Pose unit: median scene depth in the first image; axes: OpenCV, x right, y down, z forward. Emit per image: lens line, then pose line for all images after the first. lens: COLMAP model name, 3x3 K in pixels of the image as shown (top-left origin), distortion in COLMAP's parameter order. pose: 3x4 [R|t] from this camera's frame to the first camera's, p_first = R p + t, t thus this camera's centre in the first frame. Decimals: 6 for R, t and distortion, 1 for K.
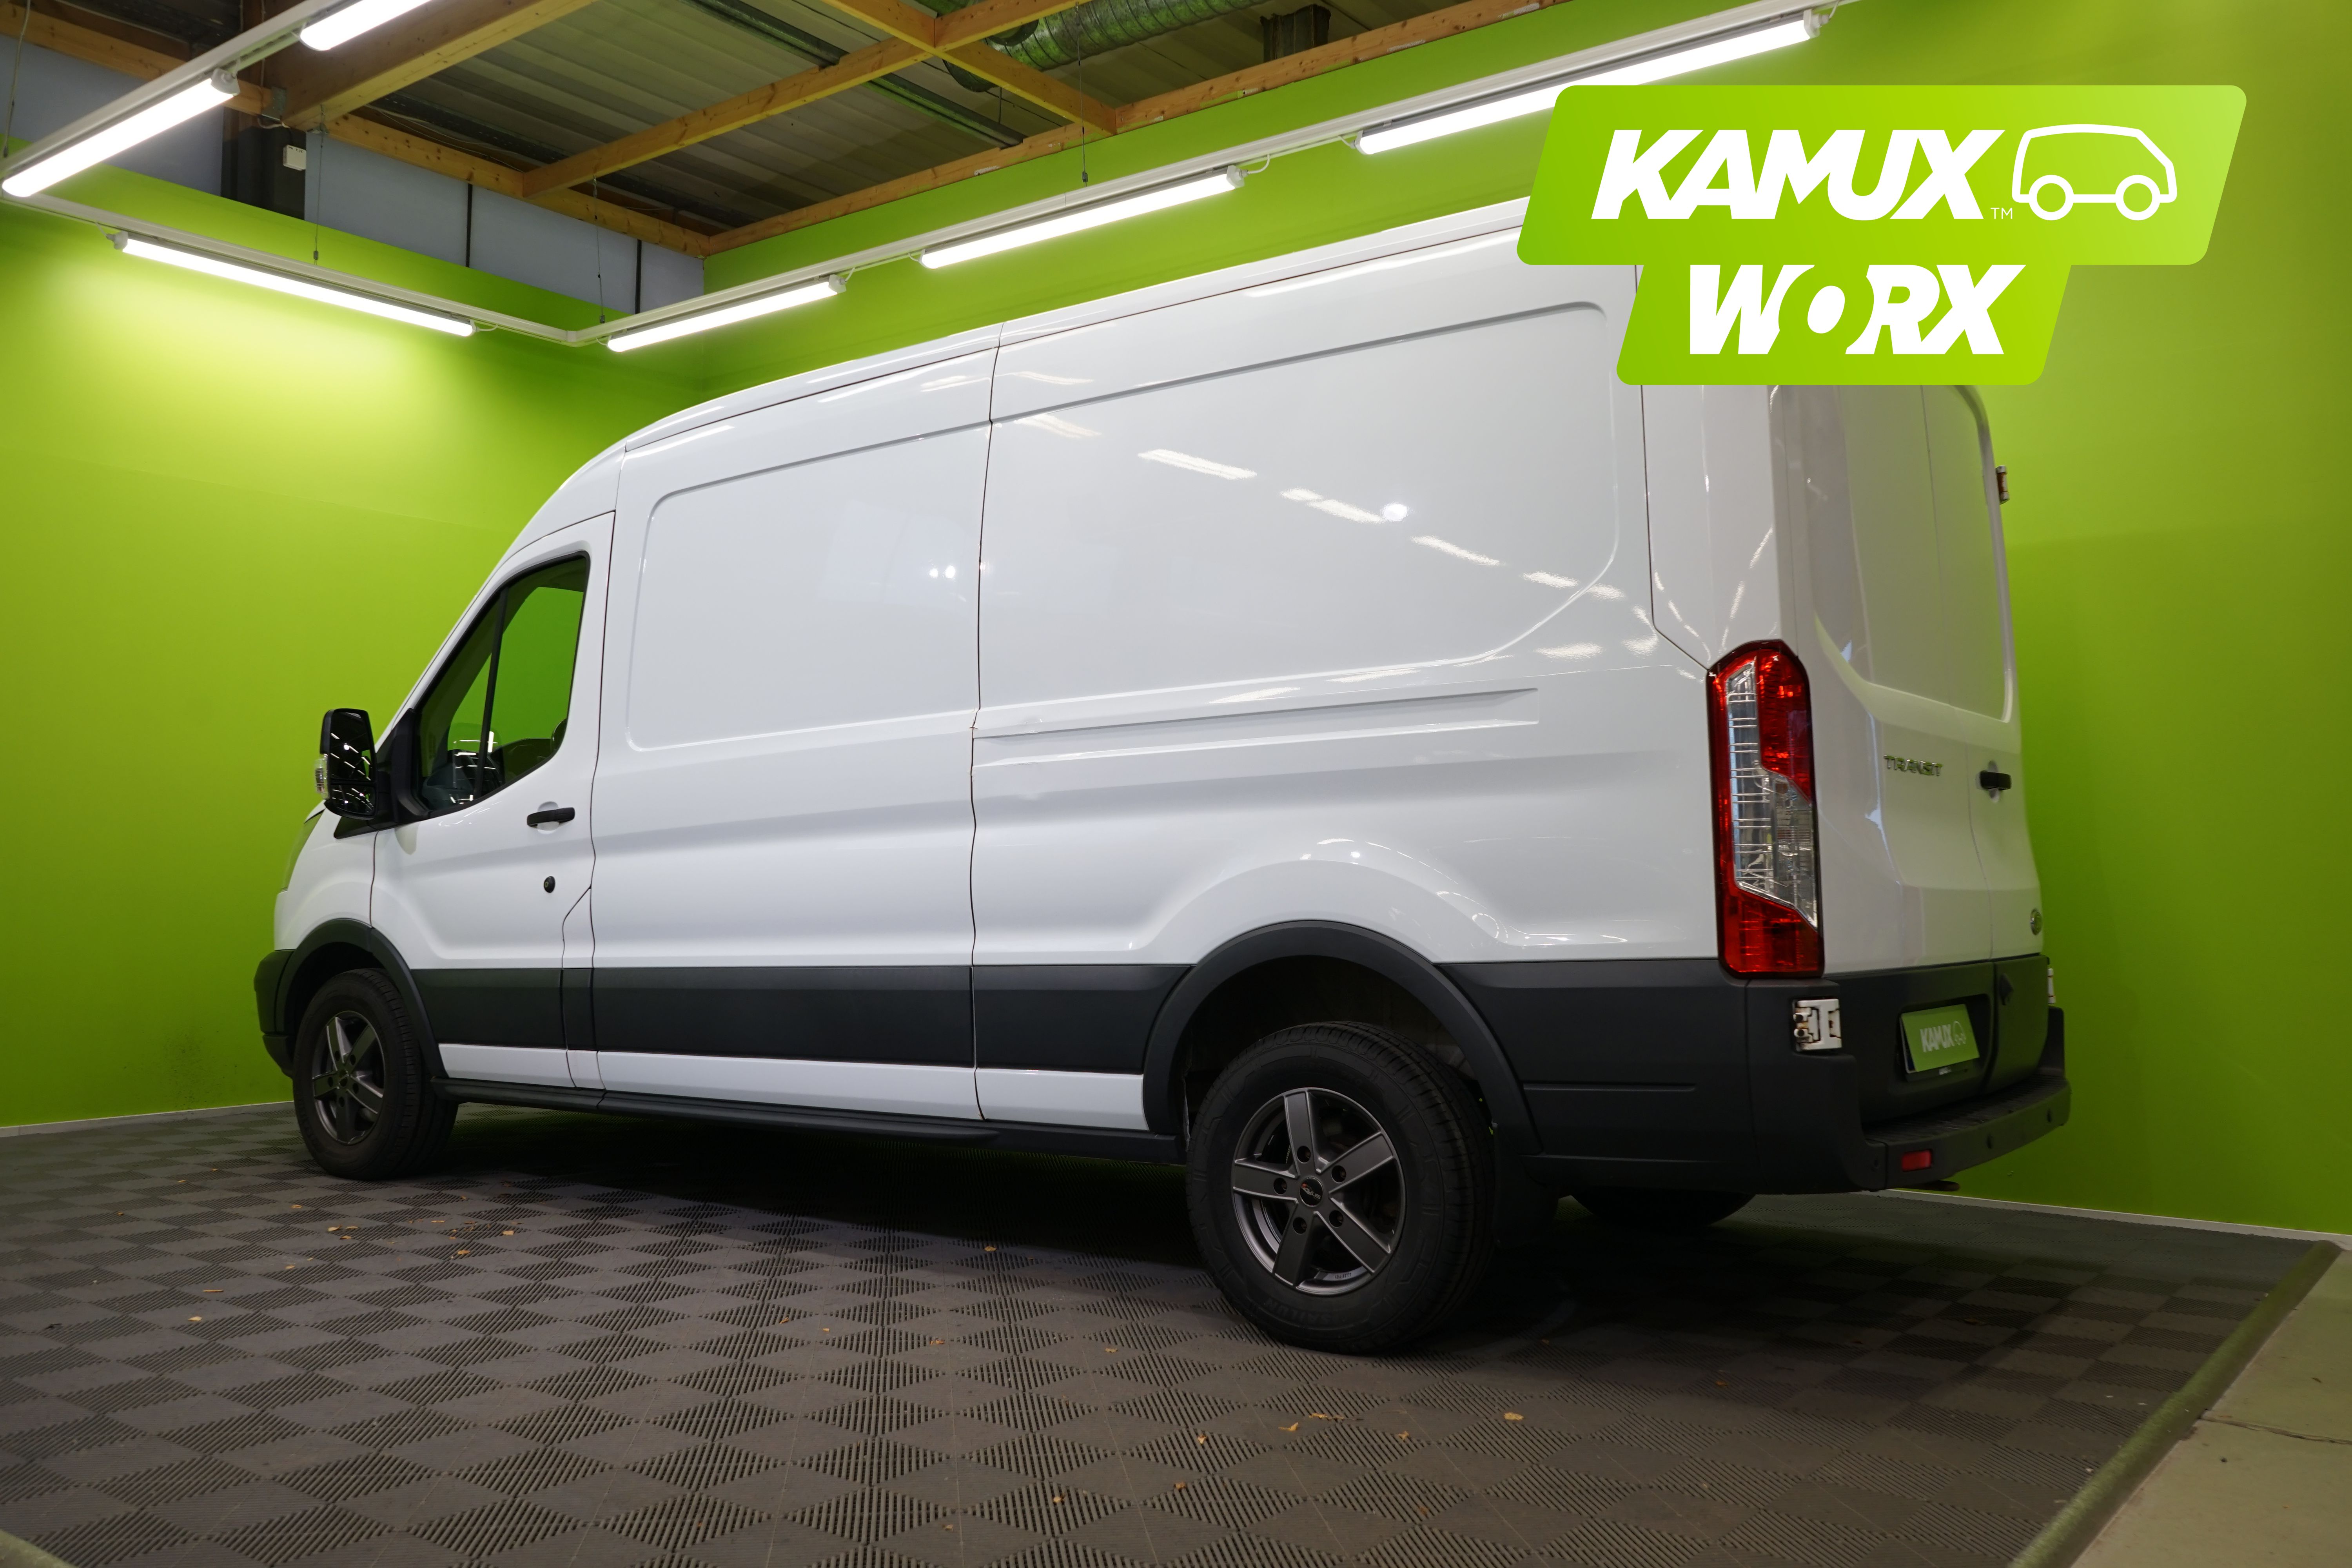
lens RADIAL K [[1928.3, 0, 1171.9], [0, 1928.3, 789.7], [0, 0, 1]] dist [-0.006481, 0.011367]
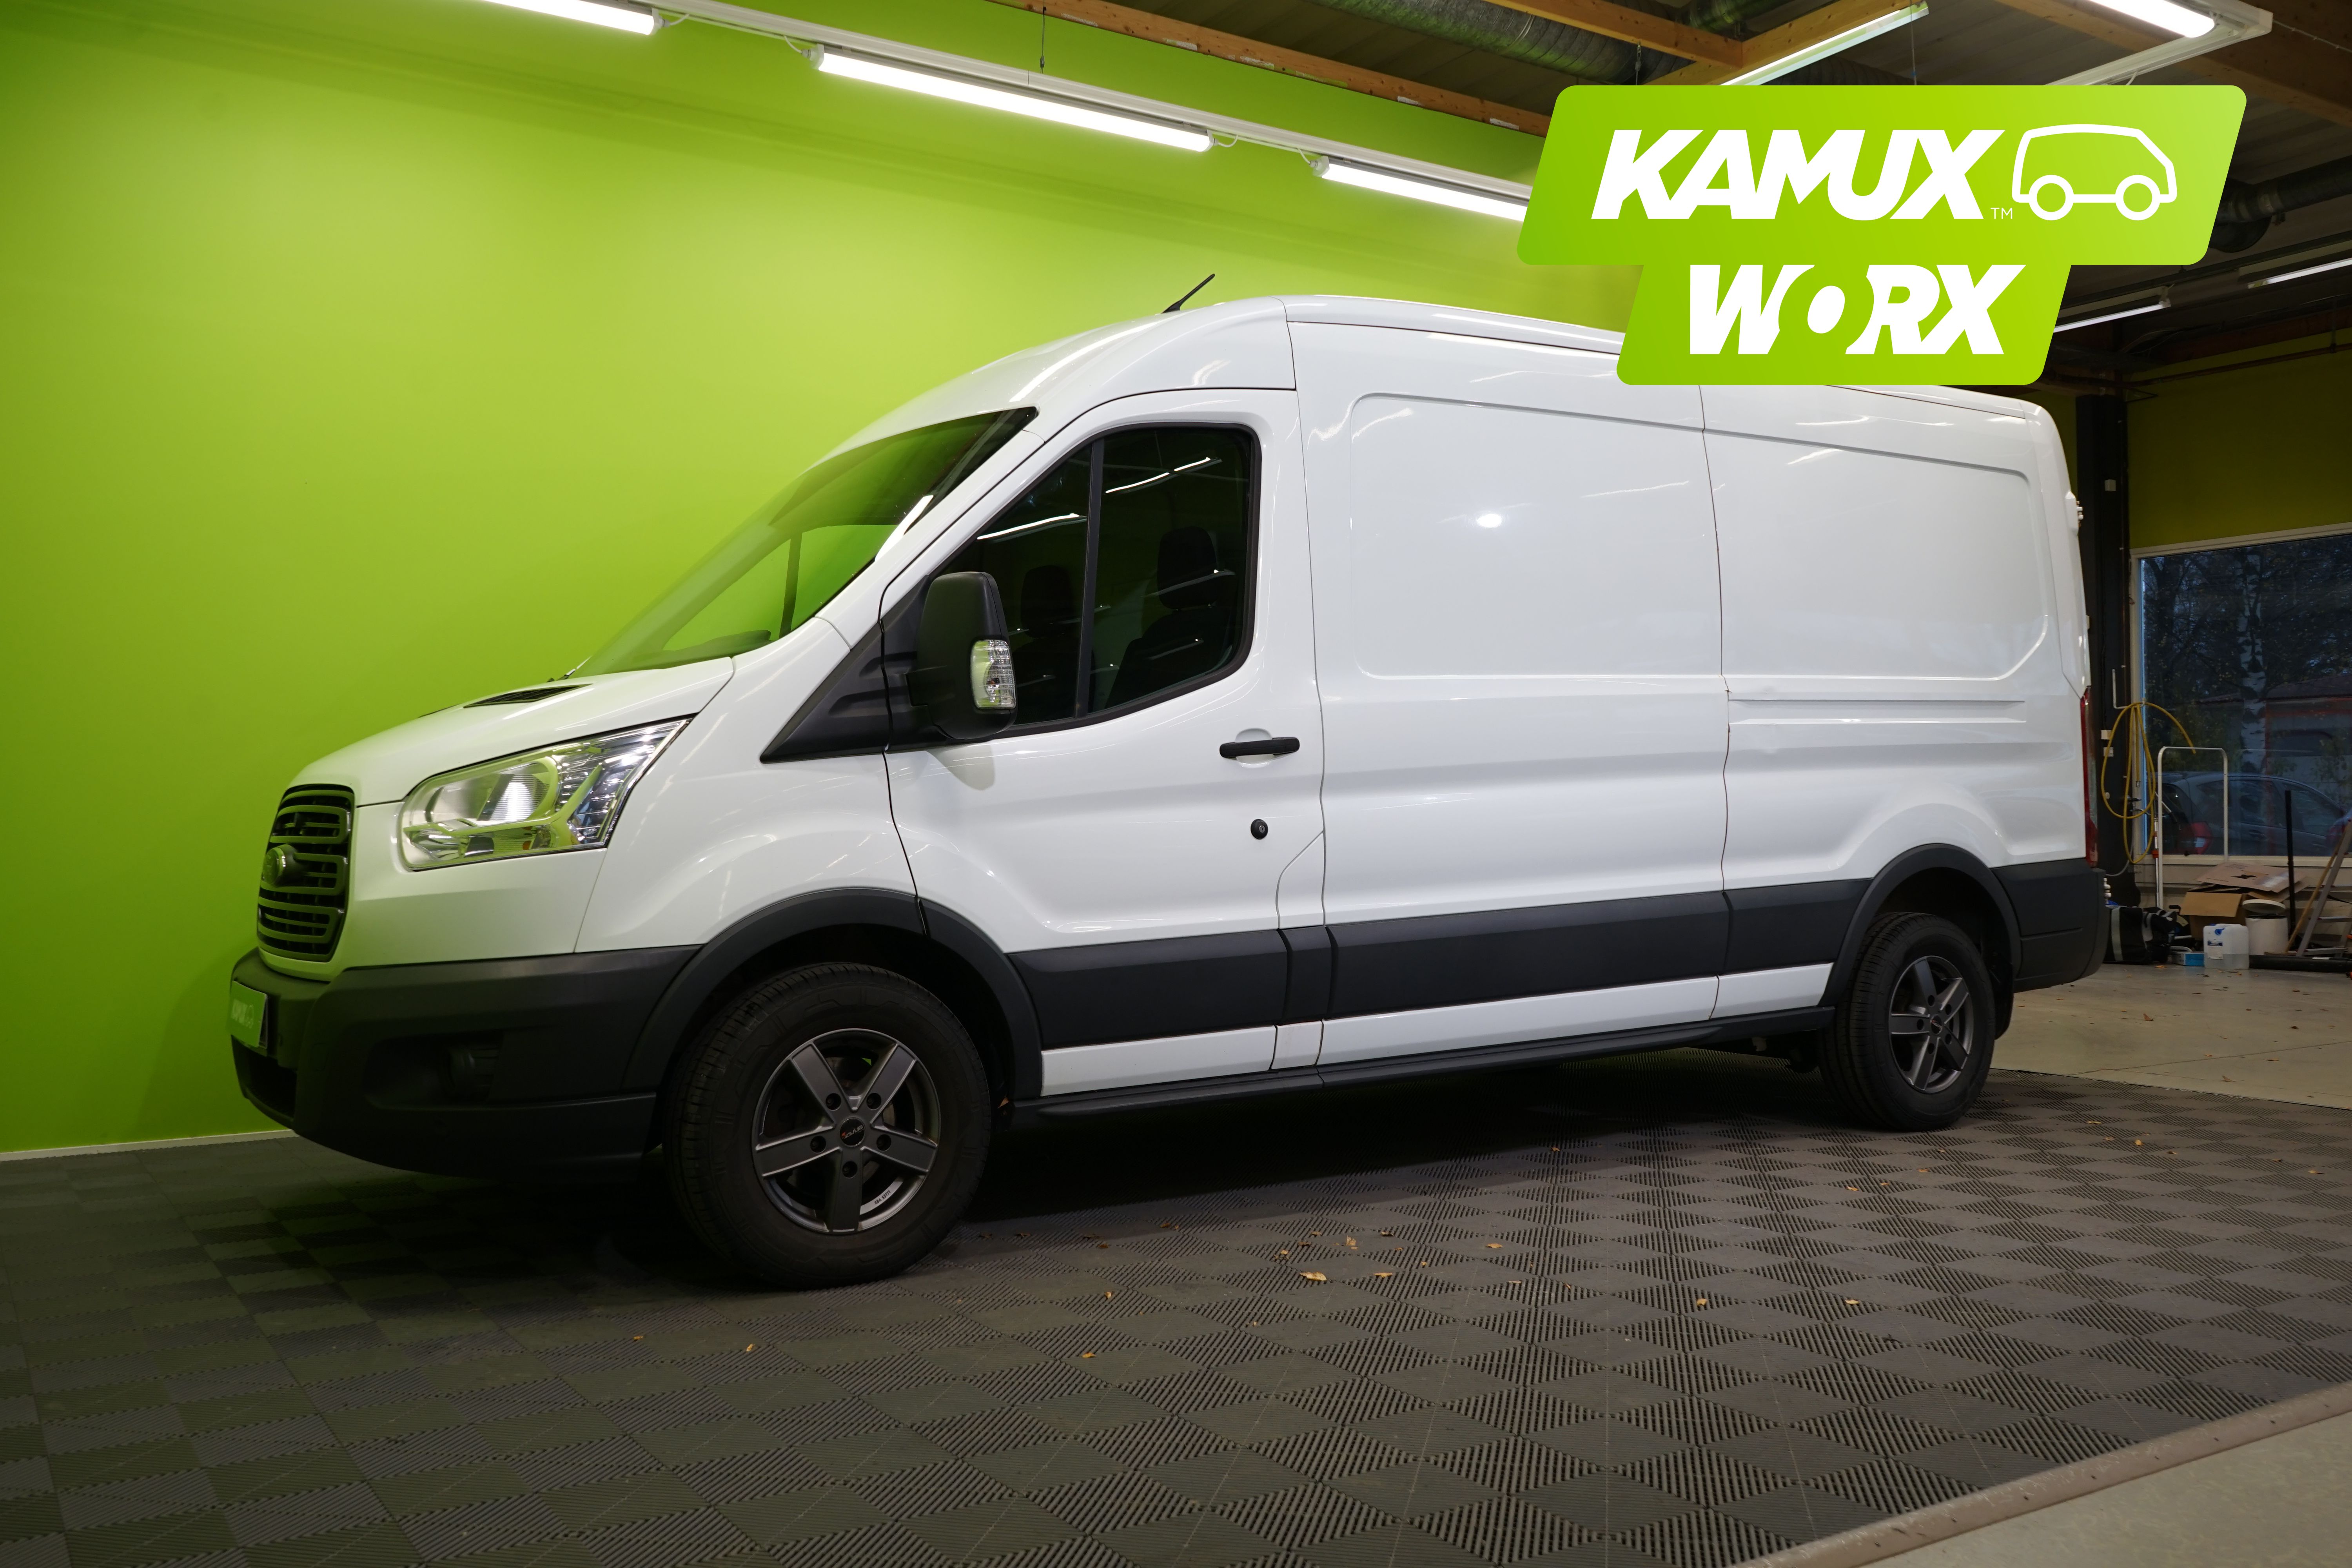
lens RADIAL K [[1985.3, 0, 1181.4], [0, 1985.3, 778.3], [0, 0, 1]] dist [-0.001789, 0.003839]
pose [[0.339296, 0.013028, 0.940589, -1.131150], [-0.038917, 0.999242, 0.000198, 0.028461], [-0.939874, -0.036672, 0.339546, 0.742658]]
